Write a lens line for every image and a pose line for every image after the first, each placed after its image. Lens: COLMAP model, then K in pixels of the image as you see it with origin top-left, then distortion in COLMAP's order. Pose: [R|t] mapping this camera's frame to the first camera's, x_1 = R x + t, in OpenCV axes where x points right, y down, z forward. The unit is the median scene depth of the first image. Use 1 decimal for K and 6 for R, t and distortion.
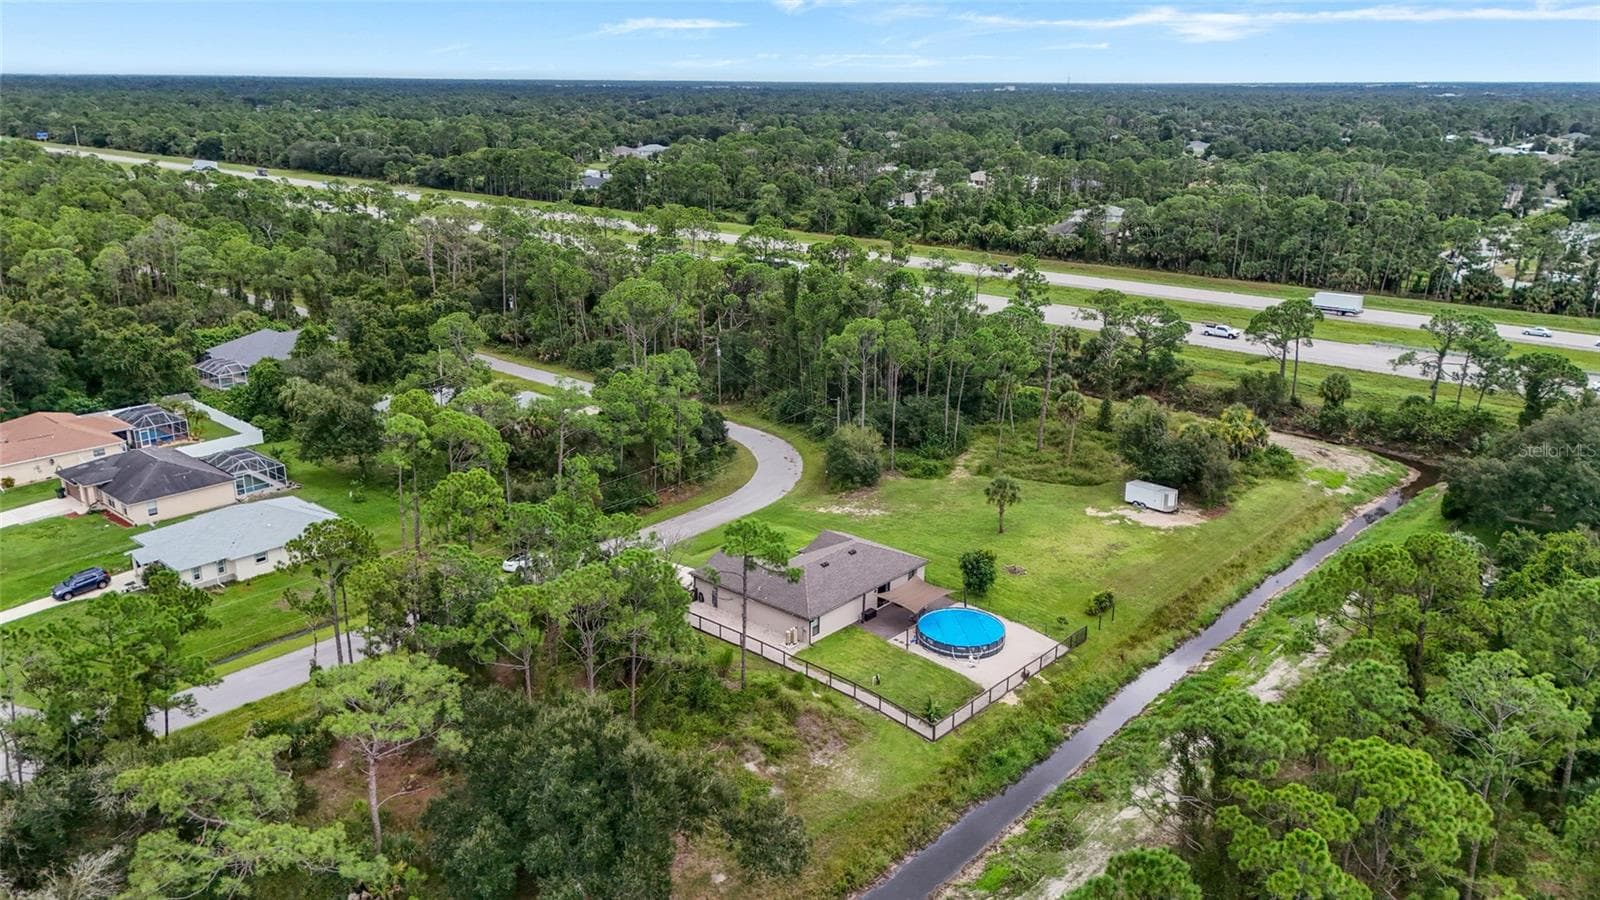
lens RADIAL K [[1175.2, 0, 802.7], [0, 1175.2, 452.0], [0, 0, 1]] dist [0.101031, -0.137115]
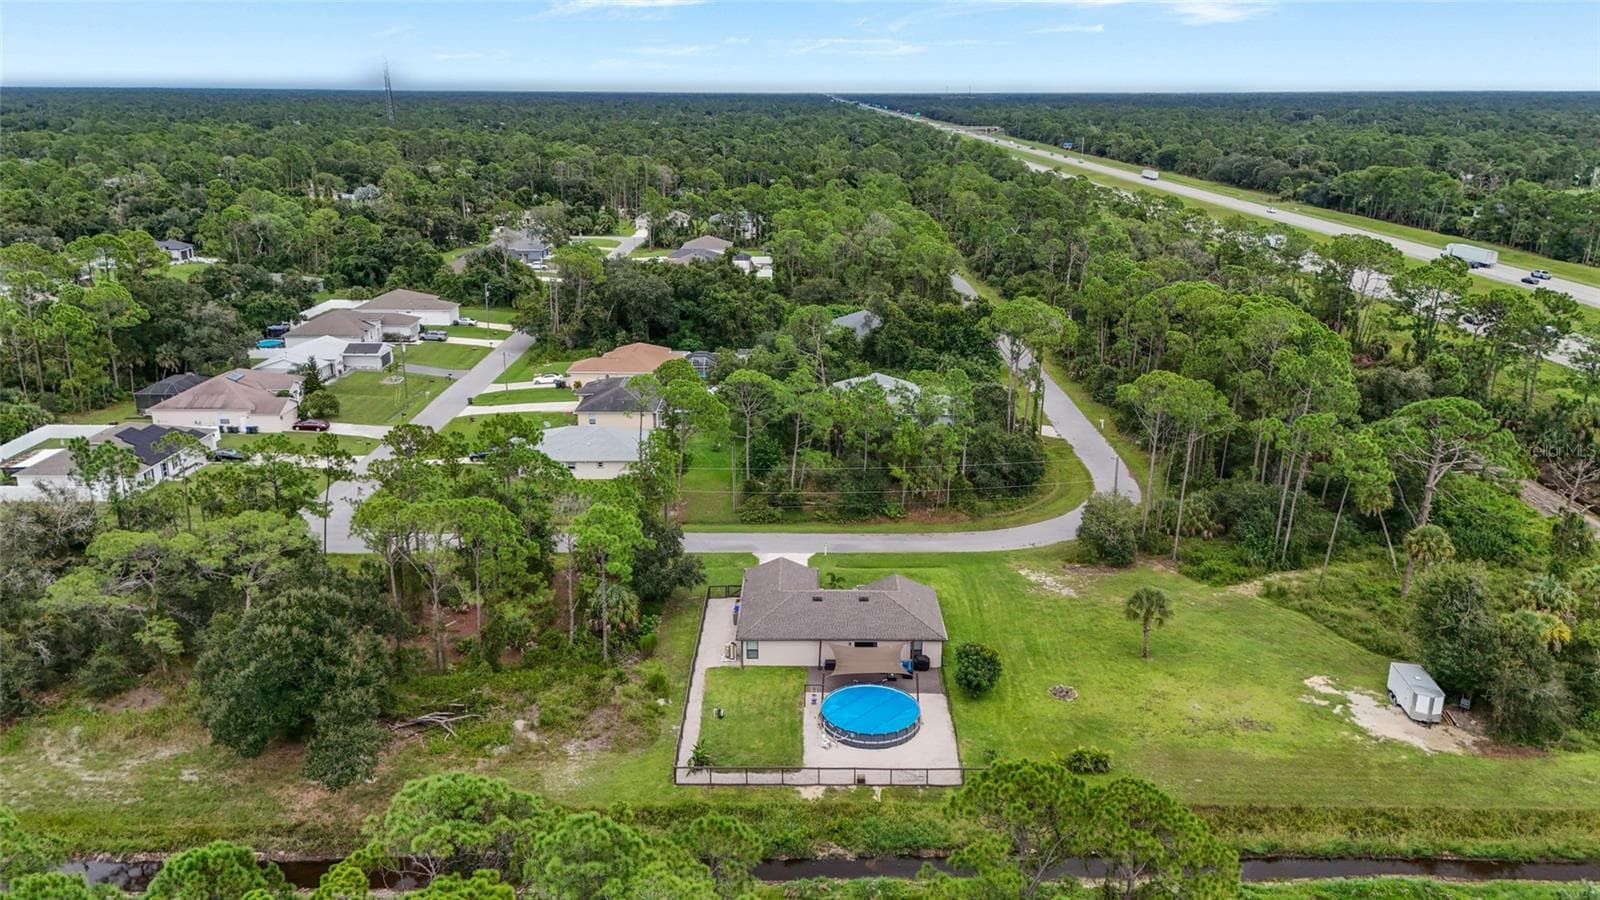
lens RADIAL K [[1175.2, 0, 802.7], [0, 1175.2, 452.0], [0, 0, 1]] dist [0.101031, -0.137115]
pose [[0.662223, 0.215088, -0.717773, 0.471344], [-0.224180, 0.970911, 0.084113, -0.067929], [0.714986, 0.105209, 0.691178, 0.230887]]
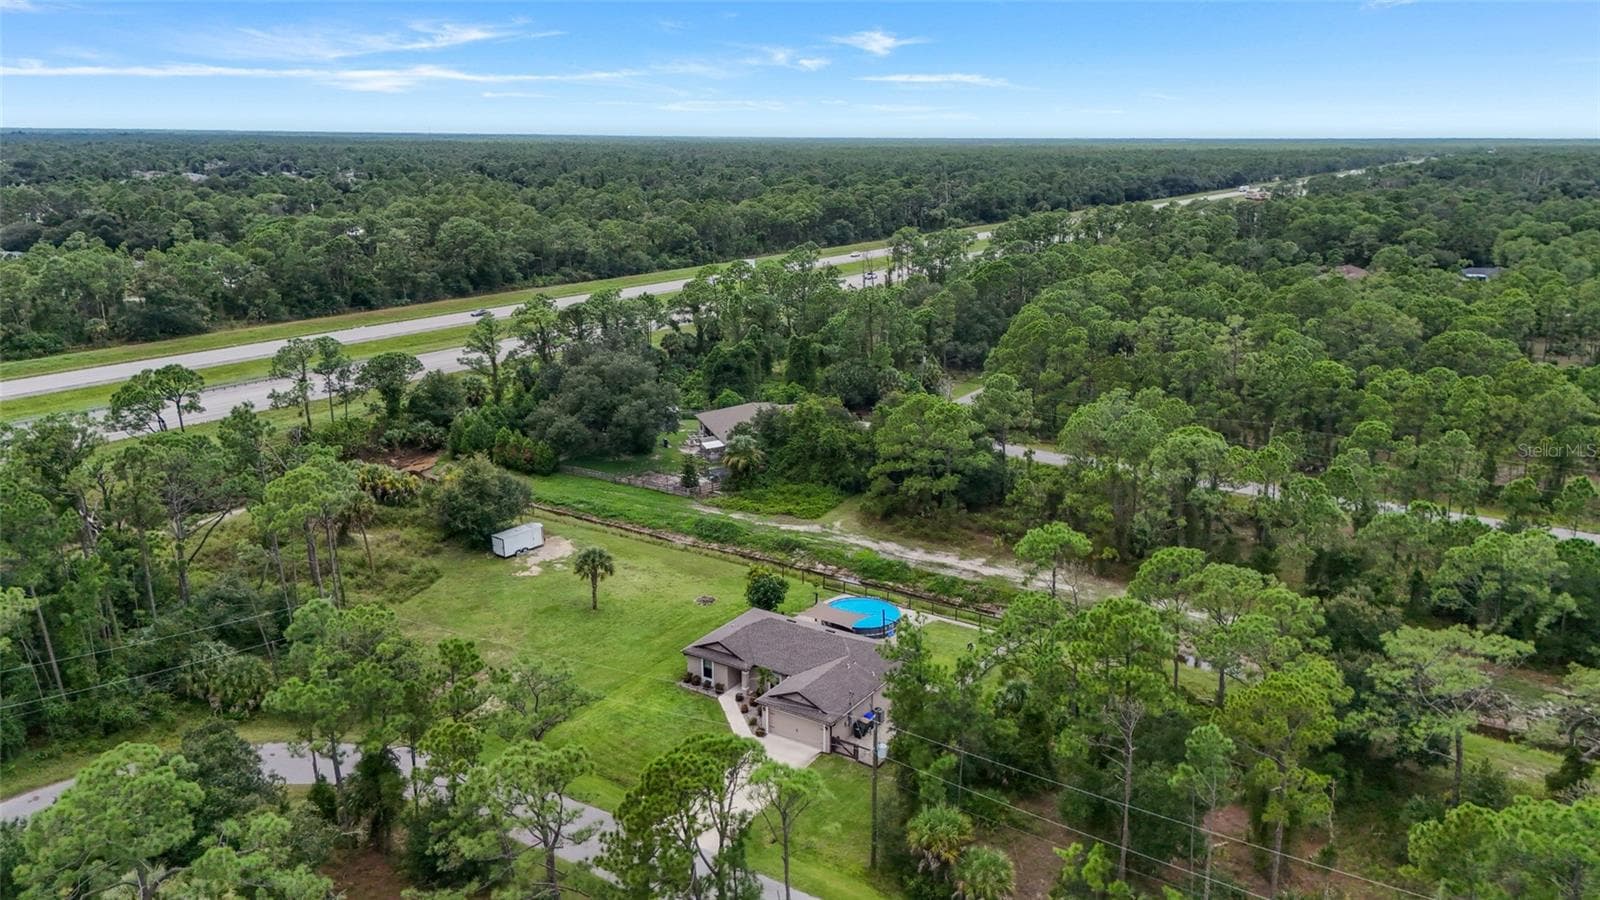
lens RADIAL K [[1175.2, 0, 802.7], [0, 1175.2, 452.0], [0, 0, 1]] dist [0.101031, -0.137115]
pose [[-0.161809, -0.259243, 0.952161, -0.593997], [0.287501, 0.910635, 0.296795, -0.227608], [-0.944013, 0.321771, -0.072816, 0.739998]]
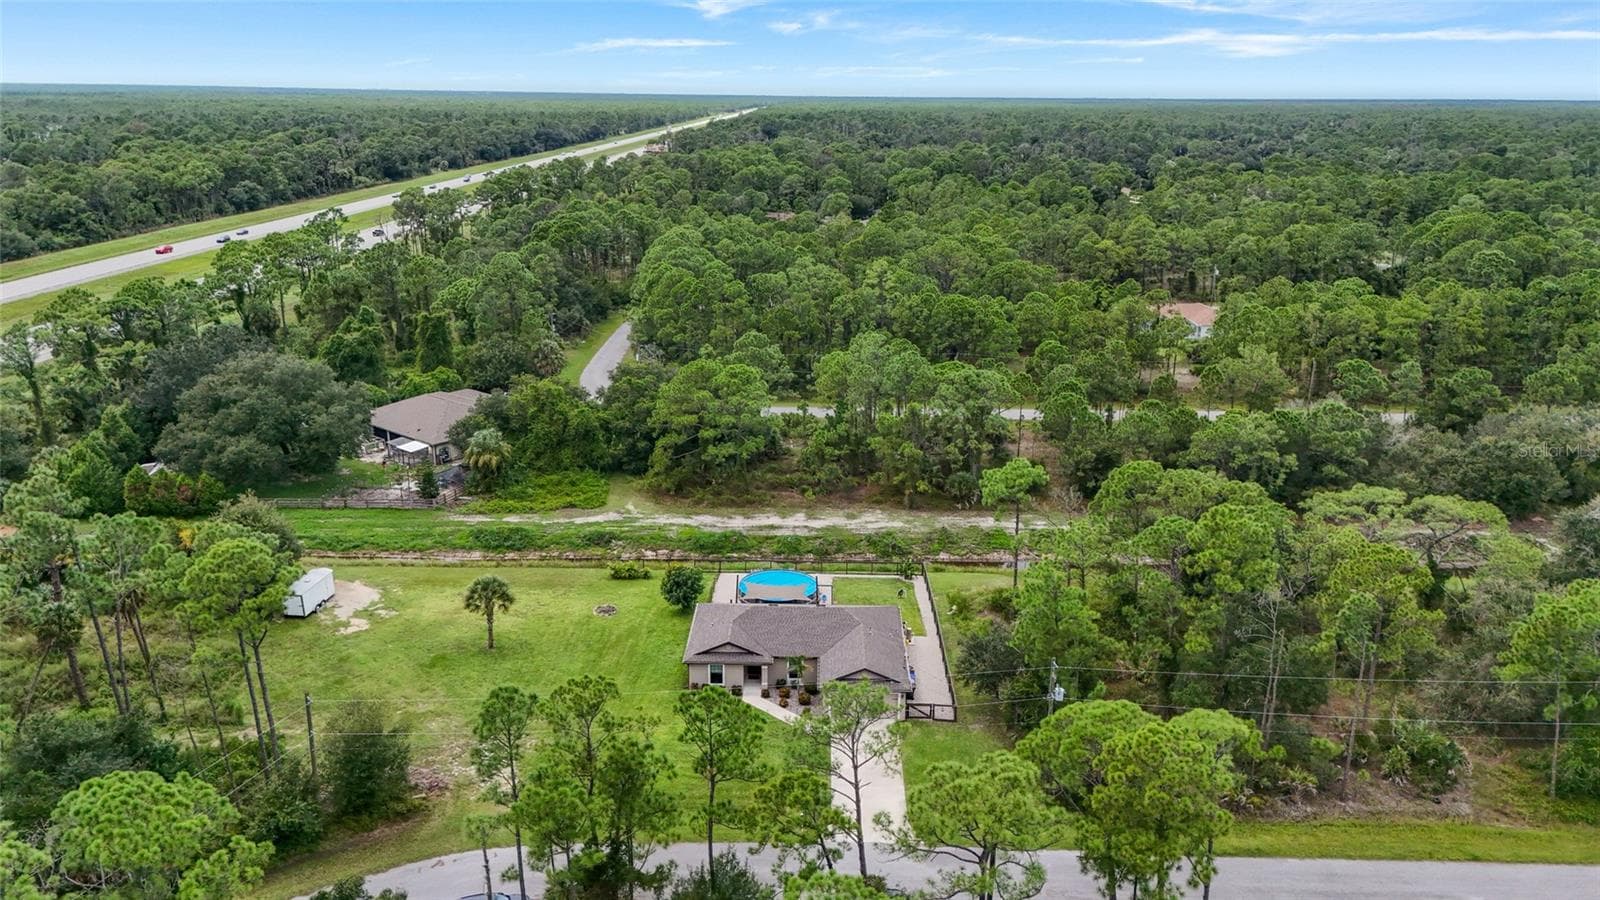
lens RADIAL K [[1175.2, 0, 802.7], [0, 1175.2, 452.0], [0, 0, 1]] dist [0.101031, -0.137115]
pose [[-0.667888, -0.225796, 0.709184, -0.421860], [0.207855, 0.858366, 0.469046, -0.315050], [-0.714648, 0.460677, -0.526360, 1.024741]]
